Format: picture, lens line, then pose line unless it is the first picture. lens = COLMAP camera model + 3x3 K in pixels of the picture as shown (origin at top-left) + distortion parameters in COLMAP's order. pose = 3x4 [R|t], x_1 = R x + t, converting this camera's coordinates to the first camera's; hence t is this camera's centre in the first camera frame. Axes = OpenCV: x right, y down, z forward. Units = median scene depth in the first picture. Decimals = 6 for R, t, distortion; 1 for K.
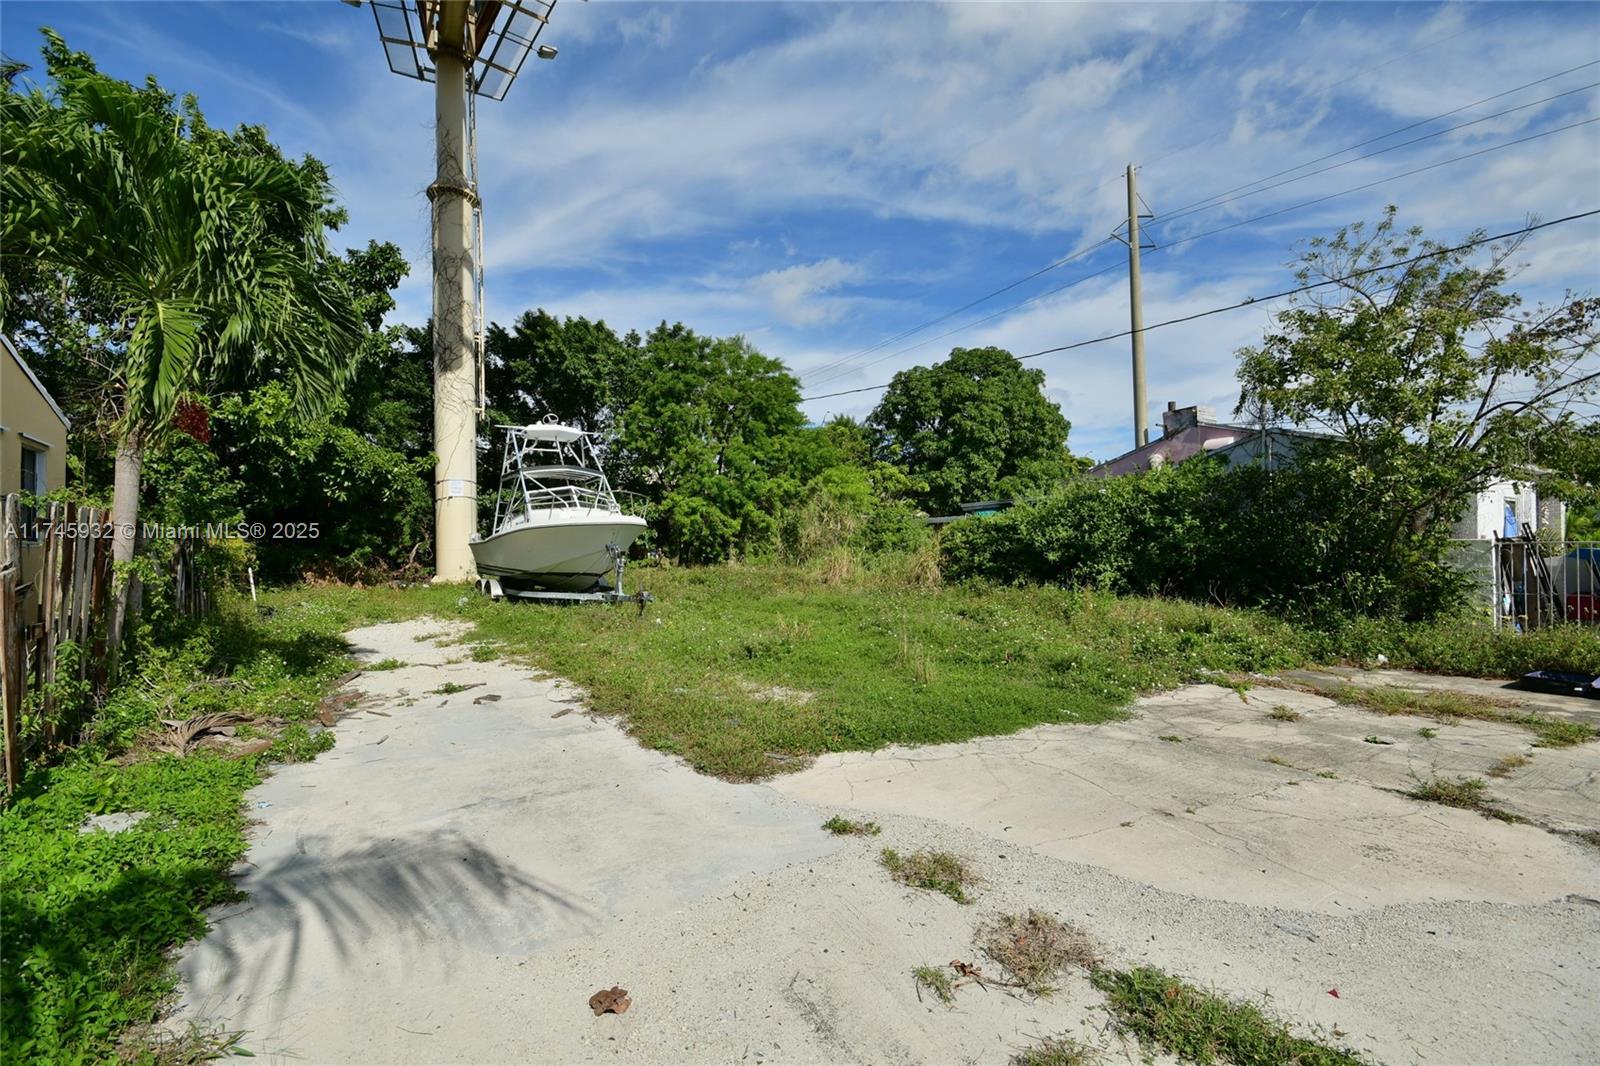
lens RADIAL K [[703.1, 0, 801.6], [0, 703.1, 536.8], [0, 0, 1]] dist [0.010454, -0.011023]
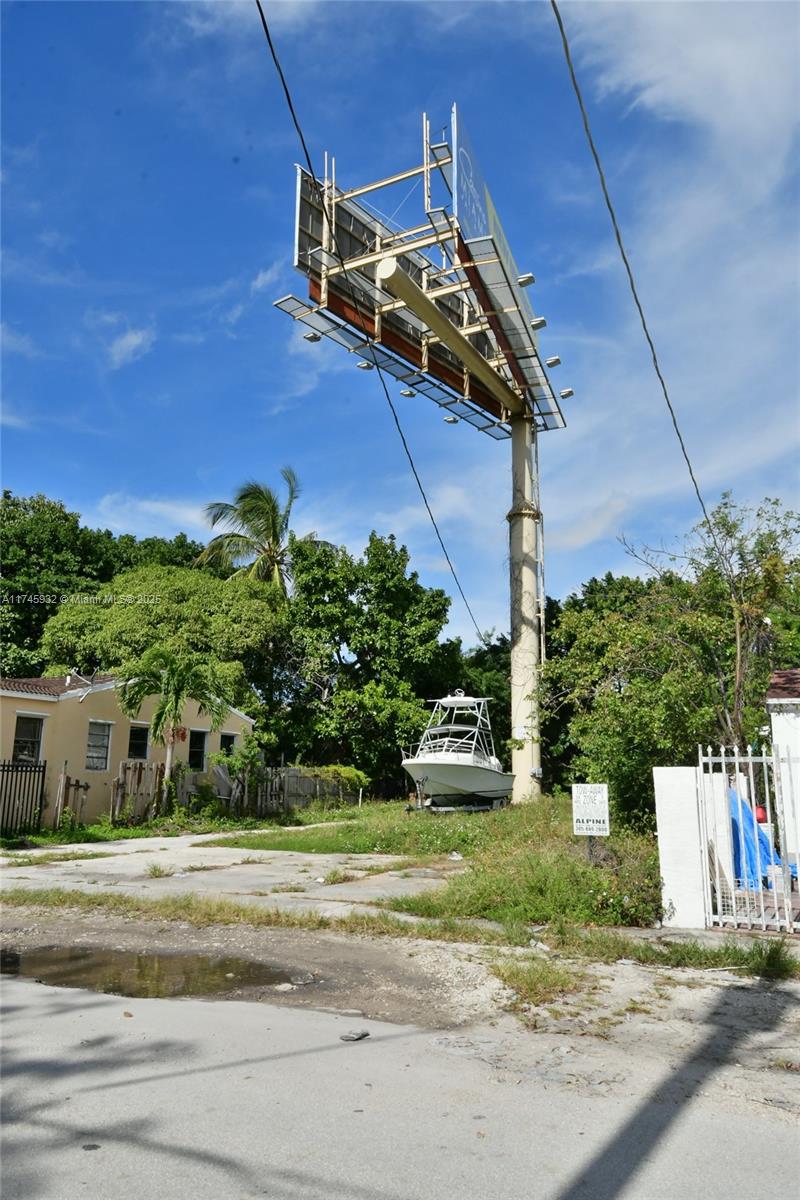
lens RADIAL K [[901.6, 0, 400.0], [0, 901.6, 600.0], [0, 0, 1]] dist [0.013064, 0.001810]
pose [[0.534404, -0.156937, -0.830532, 0.796665], [0.000000, 0.982611, -0.185674, -0.001980], [0.845229, 0.099225, 0.525111, -0.099346]]
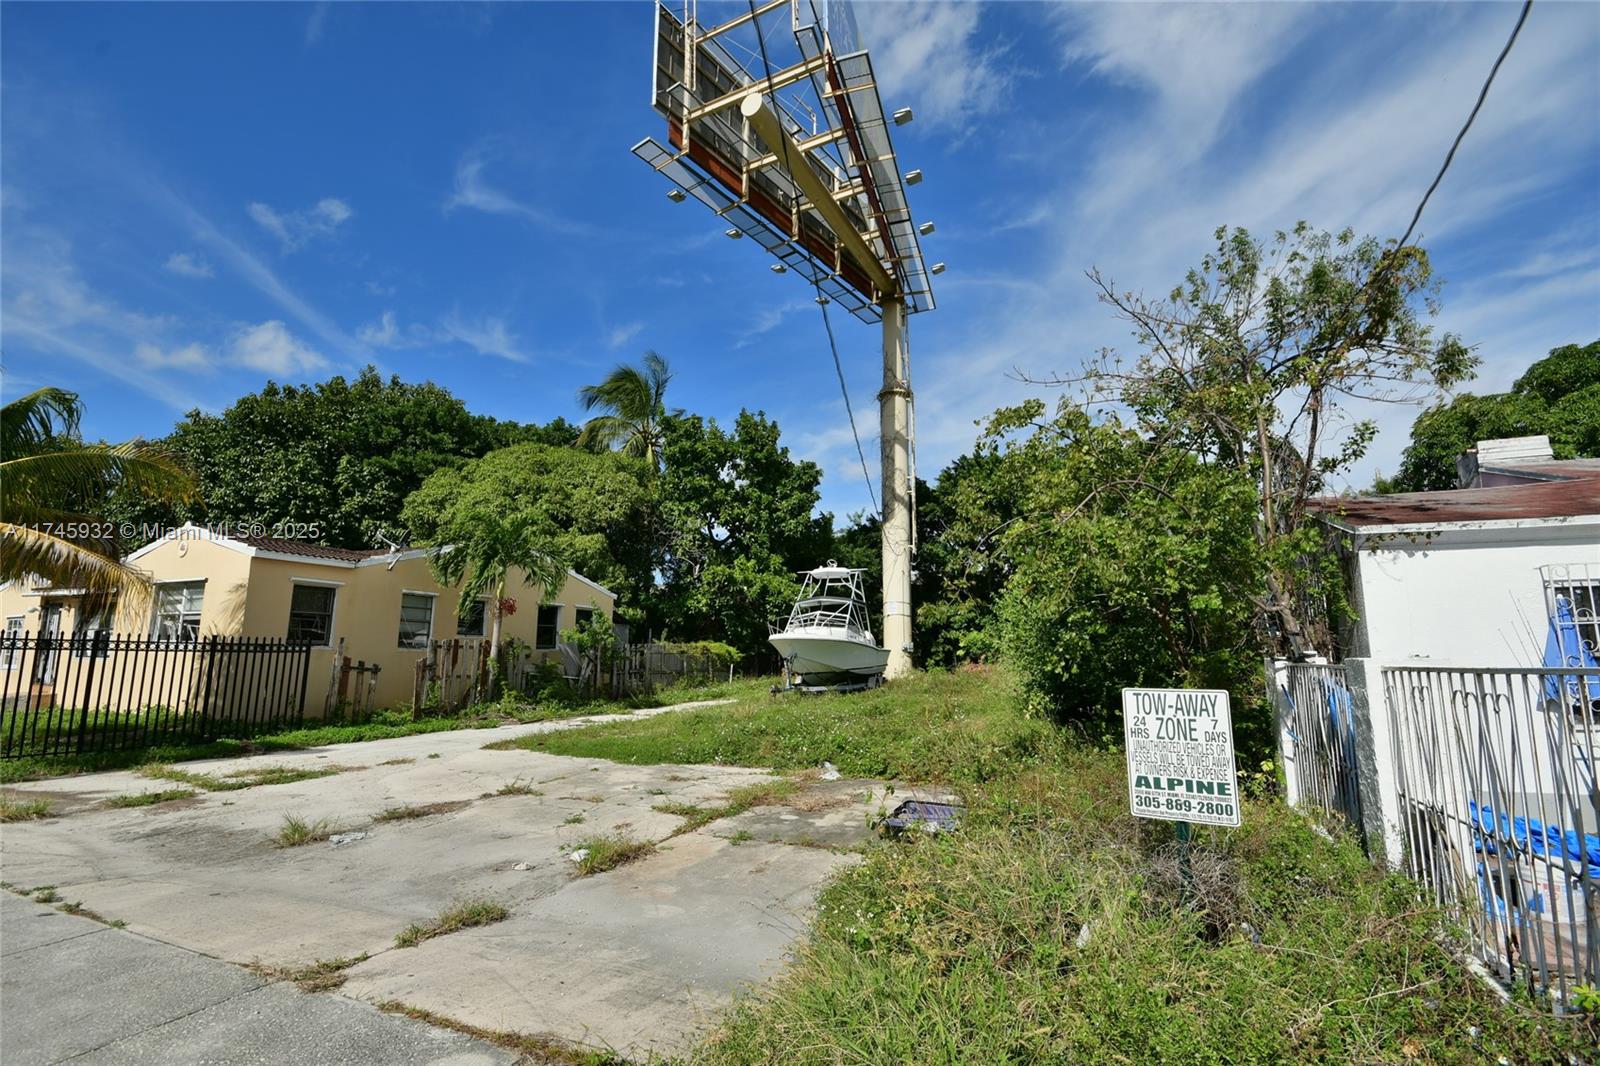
lens RADIAL K [[727.2, 0, 793.7], [0, 727.2, 534.4], [0, 0, 1]] dist [0.009941, -0.009240]
pose [[0.547308, -0.128340, -0.827033, 0.536556], [0.006637, 0.988807, -0.149052, -0.004525], [0.836905, 0.076089, 0.542033, 0.086738]]
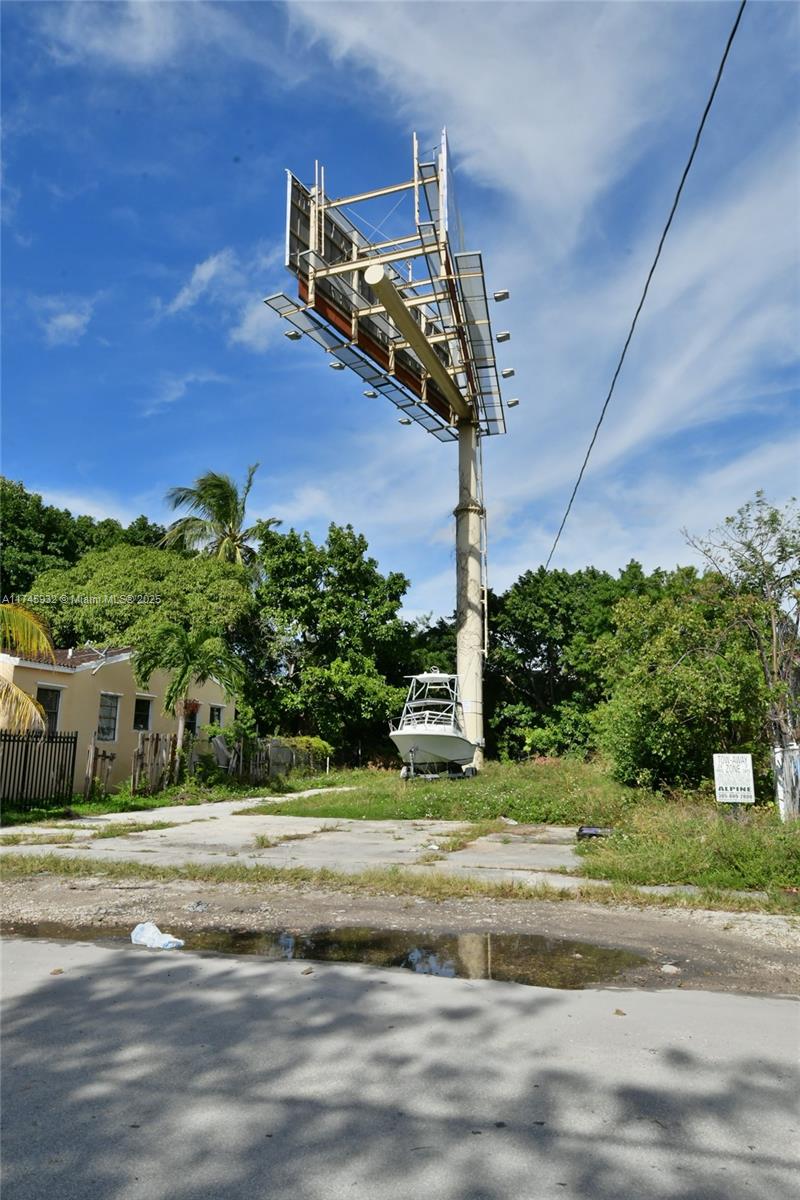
lens RADIAL K [[804.7, 0, 400.0], [0, 804.7, 600.0], [0, 0, 1]] dist [0.005979, 0.004091]
pose [[0.648200, -0.131655, -0.750002, 0.674473], [0.001732, 0.985192, -0.171444, -0.002933], [0.761468, 0.109830, 0.638830, -0.191633]]
